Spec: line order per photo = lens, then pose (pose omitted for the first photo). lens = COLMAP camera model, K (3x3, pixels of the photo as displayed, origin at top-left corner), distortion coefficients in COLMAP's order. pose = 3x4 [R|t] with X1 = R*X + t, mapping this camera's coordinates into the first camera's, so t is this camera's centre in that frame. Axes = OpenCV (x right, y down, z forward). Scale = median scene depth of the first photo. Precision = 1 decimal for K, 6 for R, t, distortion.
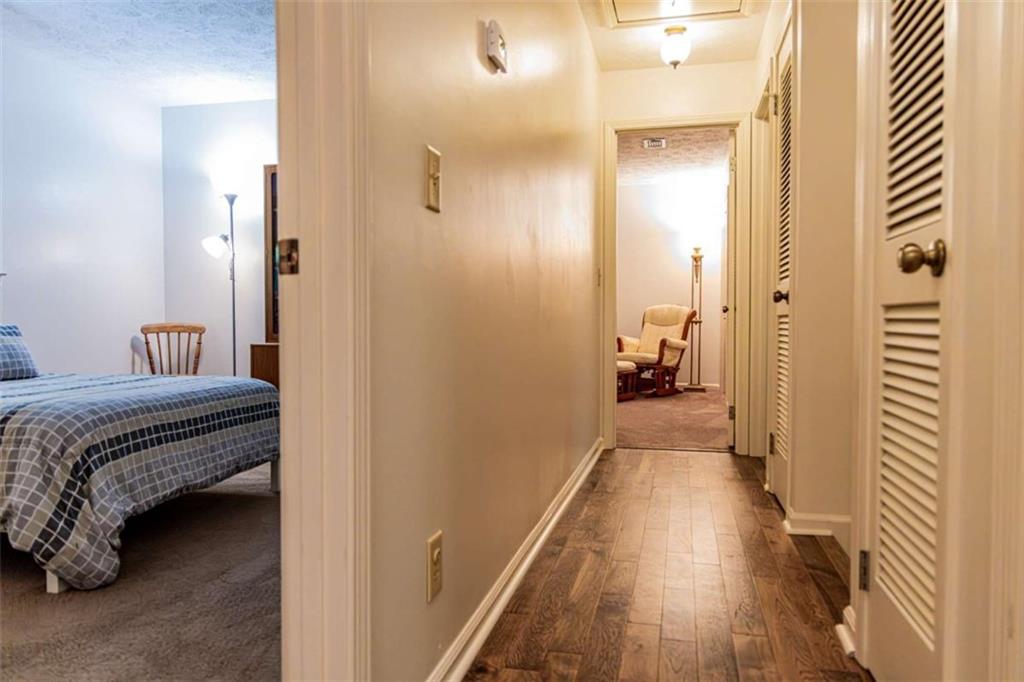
lens RADIAL K [[703.2, 0, 524.7], [0, 703.2, 335.2], [0, 0, 1]] dist [0.007462, -0.010718]
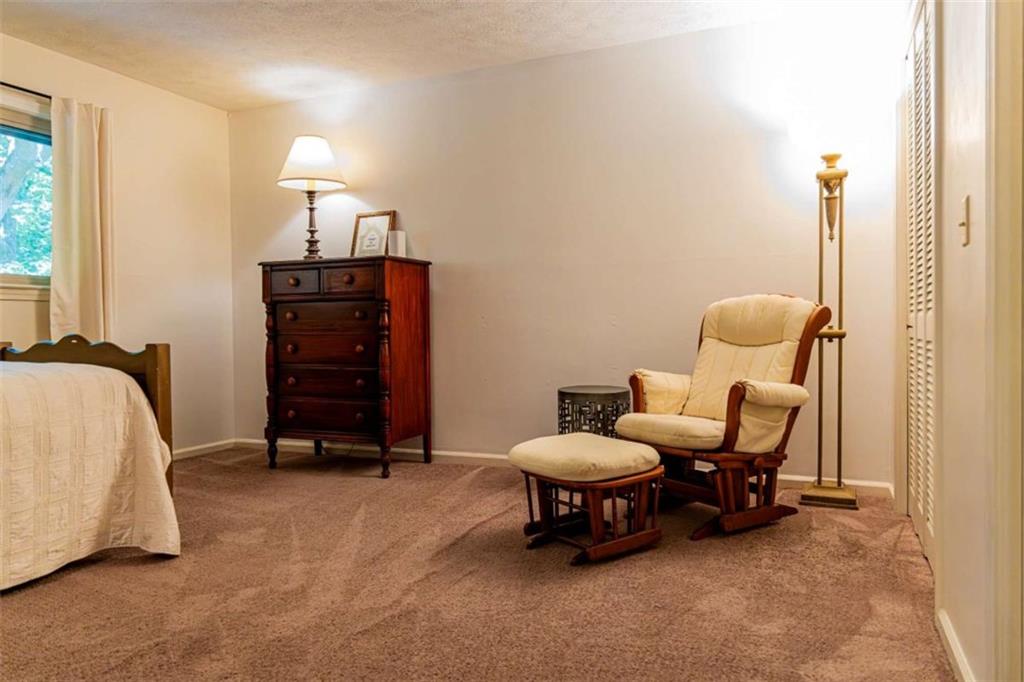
lens RADIAL K [[703.2, 0, 504.1], [0, 703.2, 341.3], [0, 0, 1]] dist [0.007462, -0.010718]
pose [[0.979242, -0.012634, -0.202302, 0.357218], [0.013117, 0.999913, 0.001049, -0.046713], [0.202272, -0.003681, 0.979323, 1.425004]]
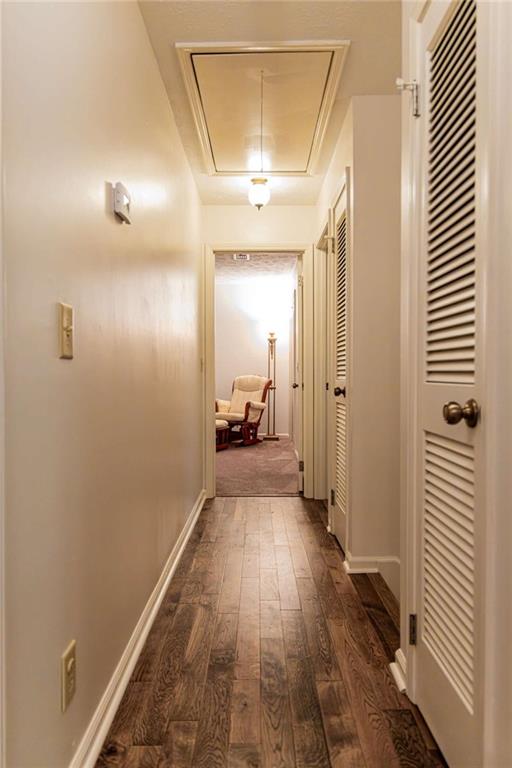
lens RADIAL K [[527.4, 0, 261.3], [0, 527.4, 377.8], [0, 0, 1]] dist [0.007462, -0.010718]
pose [[0.974164, -0.003381, 0.225815, -0.008933], [0.005920, 0.999927, -0.010567, -0.071792], [-0.225763, 0.011631, 0.974113, 0.053296]]
